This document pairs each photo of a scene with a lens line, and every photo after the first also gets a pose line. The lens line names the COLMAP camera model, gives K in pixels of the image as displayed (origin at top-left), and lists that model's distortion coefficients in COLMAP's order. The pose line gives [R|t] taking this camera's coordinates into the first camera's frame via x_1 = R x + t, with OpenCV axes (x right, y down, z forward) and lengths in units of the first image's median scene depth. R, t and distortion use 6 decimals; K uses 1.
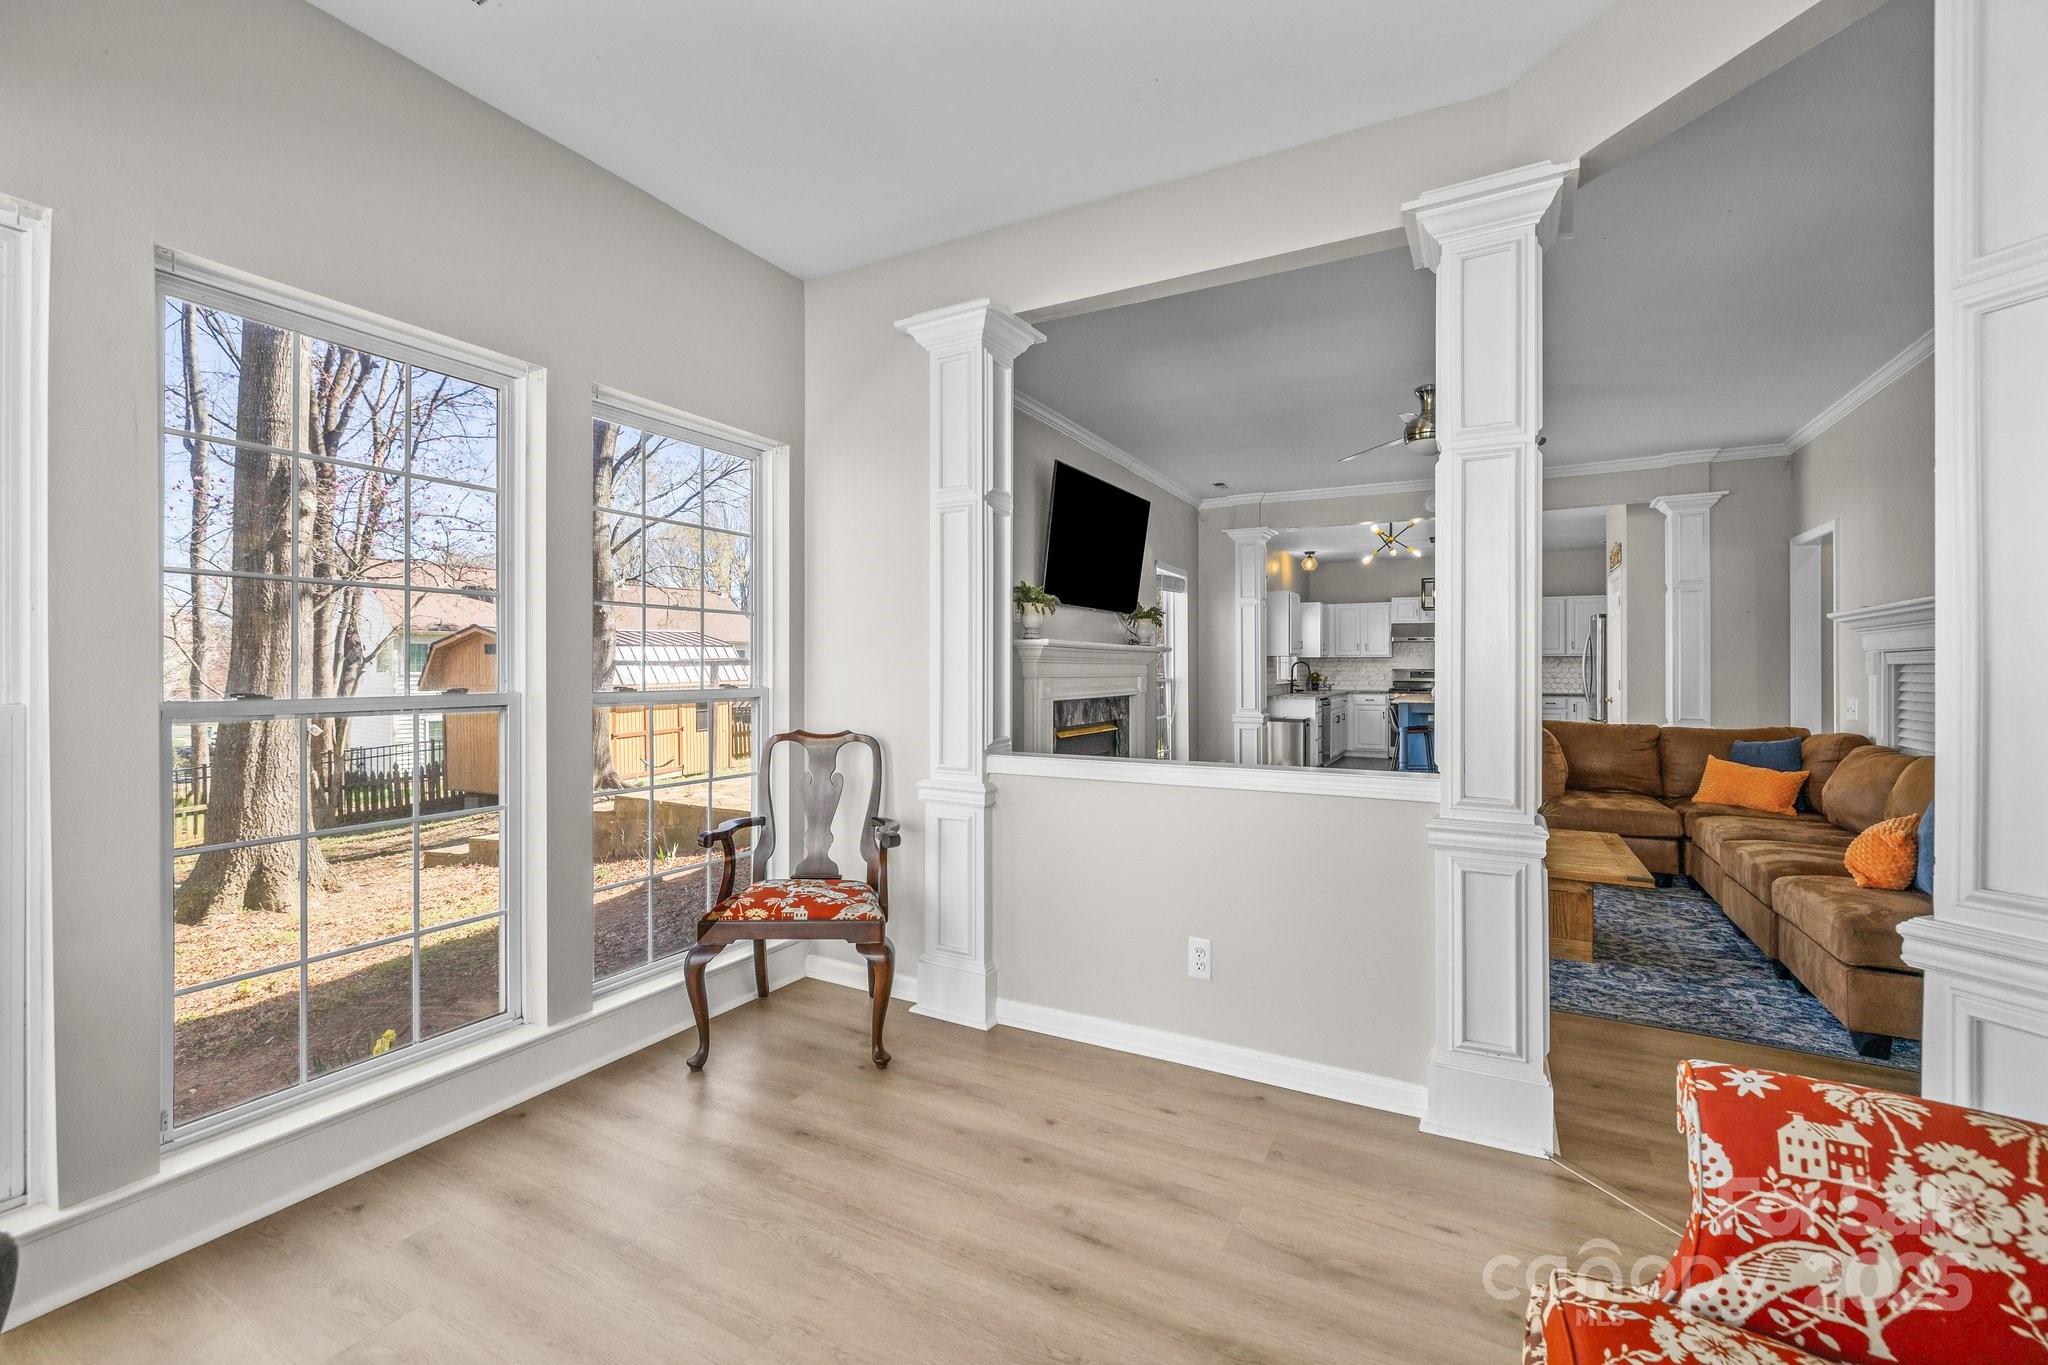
lens RADIAL K [[866.3, 0, 1004.9], [0, 866.3, 662.8], [0, 0, 1]] dist [-0.001836, -0.000157]
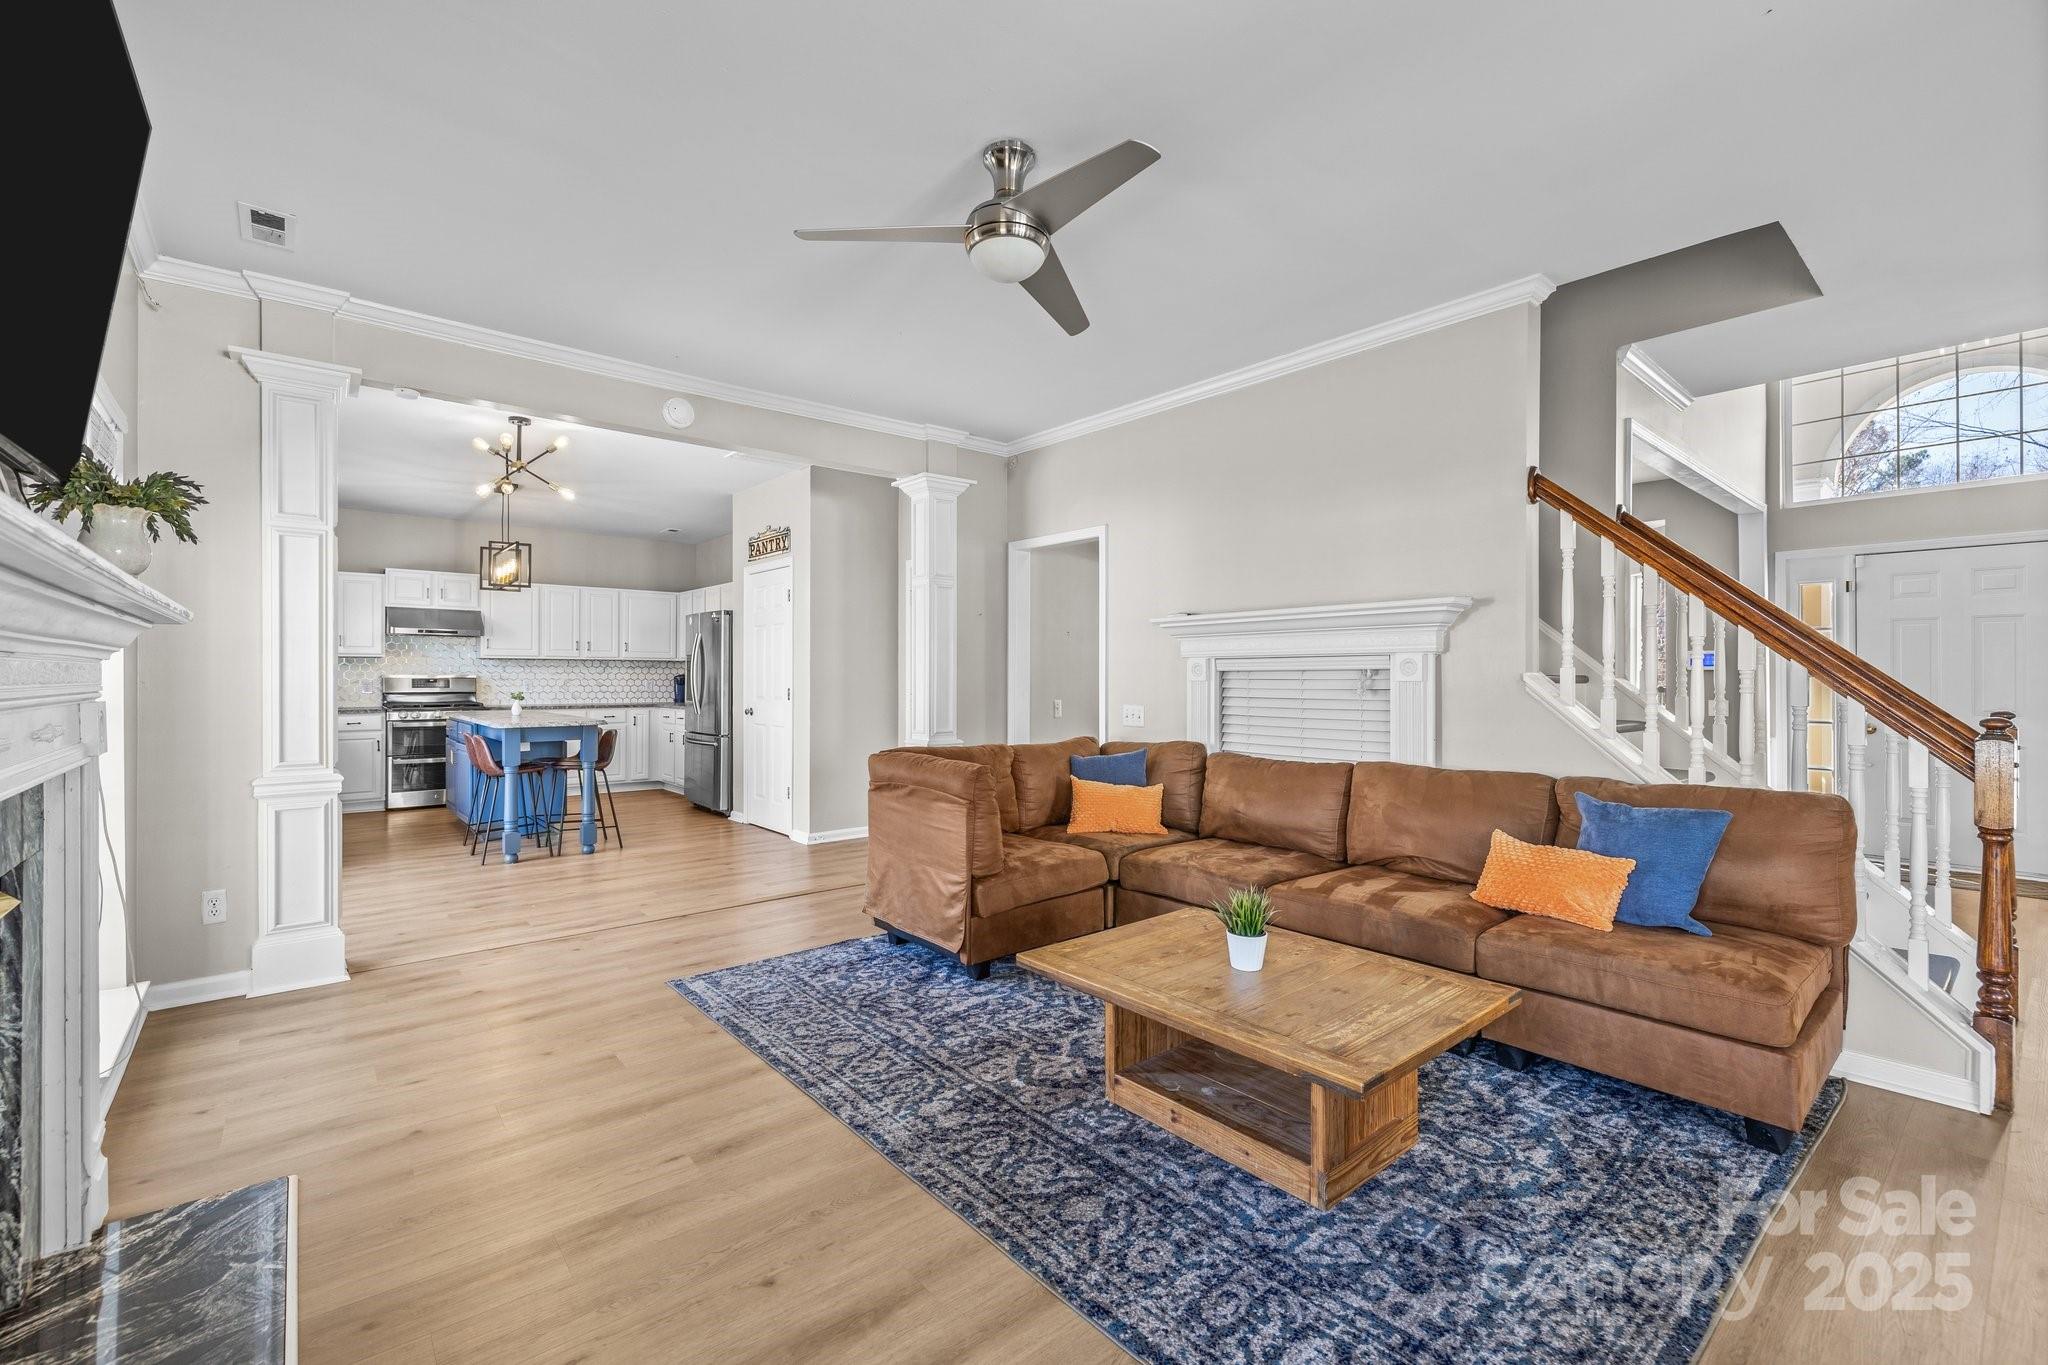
lens RADIAL K [[865.9, 0, 1008.6], [0, 865.9, 677.2], [0, 0, 1]] dist [-0.001624, -0.000122]
pose [[0.355847, -0.001703, 0.934543, -0.008207], [-0.007235, 0.999963, 0.004578, 0.004351], [-0.934516, -0.008391, 0.355822, 0.609093]]
